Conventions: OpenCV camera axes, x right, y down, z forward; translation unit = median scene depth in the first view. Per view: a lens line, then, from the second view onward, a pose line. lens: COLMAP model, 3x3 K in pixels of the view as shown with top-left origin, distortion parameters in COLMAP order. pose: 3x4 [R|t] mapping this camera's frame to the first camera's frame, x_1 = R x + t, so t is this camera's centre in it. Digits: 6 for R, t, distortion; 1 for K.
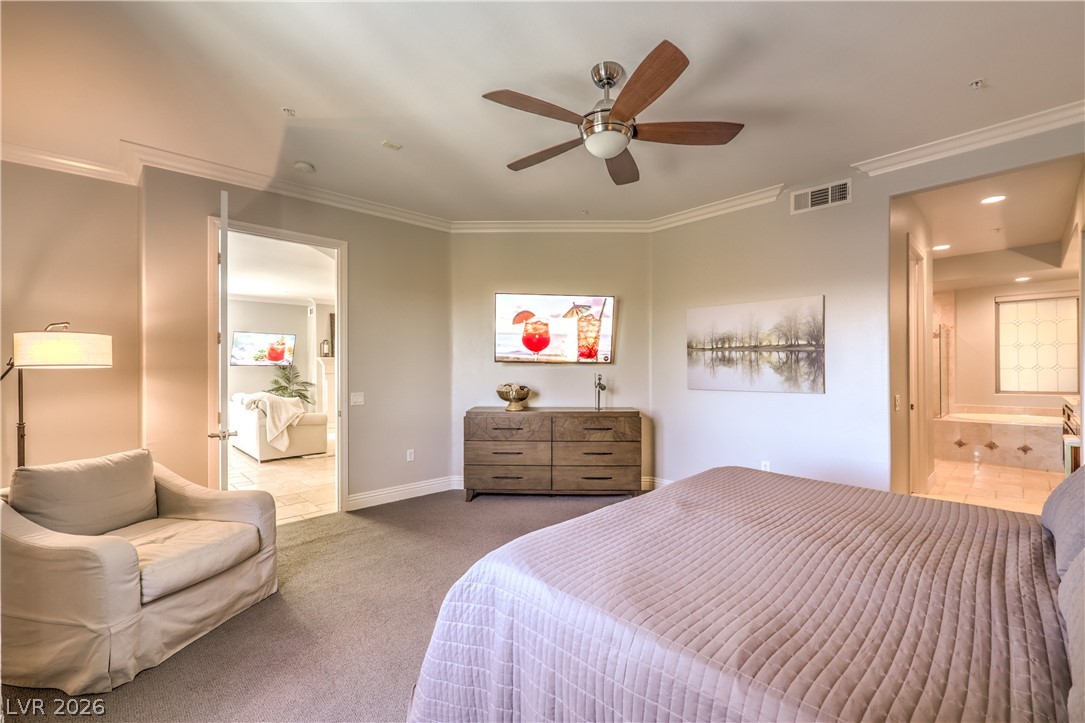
lens RADIAL K [[450.2, 0, 542.3], [0, 450.2, 367.9], [0, 0, 1]] dist [-0.003154, -0.000309]
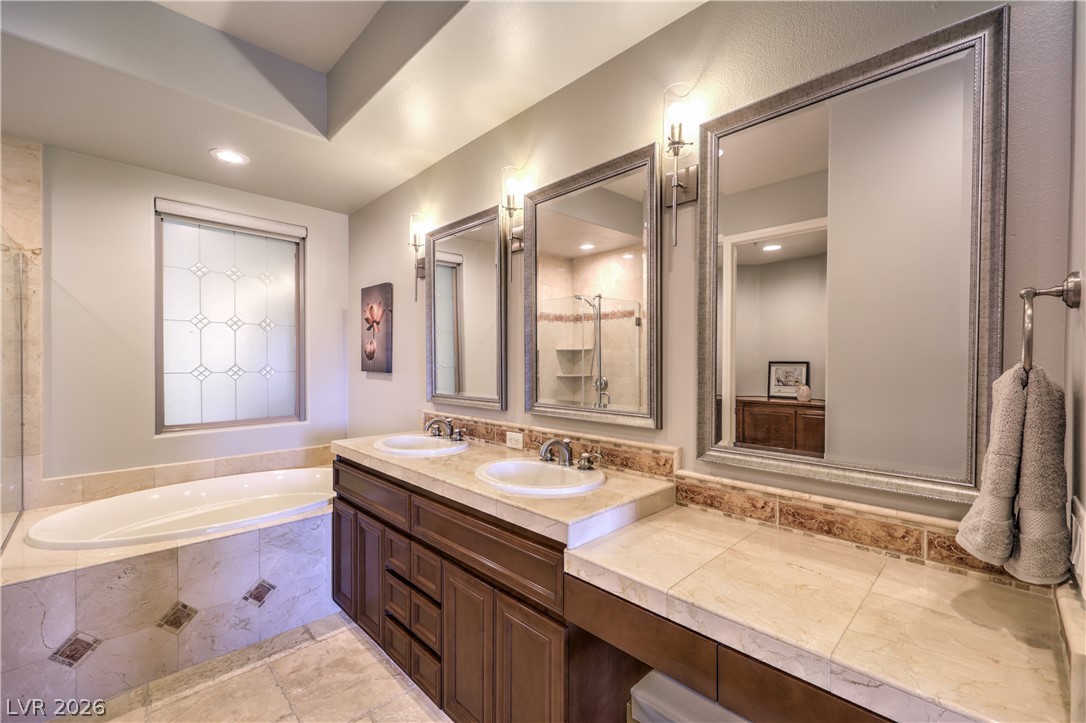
lens RADIAL K [[447.6, 0, 544.5], [0, 447.6, 365.9], [0, 0, 1]] dist [-0.000633, -0.000292]
pose [[-0.025516, -0.003847, 0.999667, 0.644431], [-0.002681, 0.999989, 0.003780, -0.008519], [-0.999671, -0.002584, -0.025526, 0.712193]]
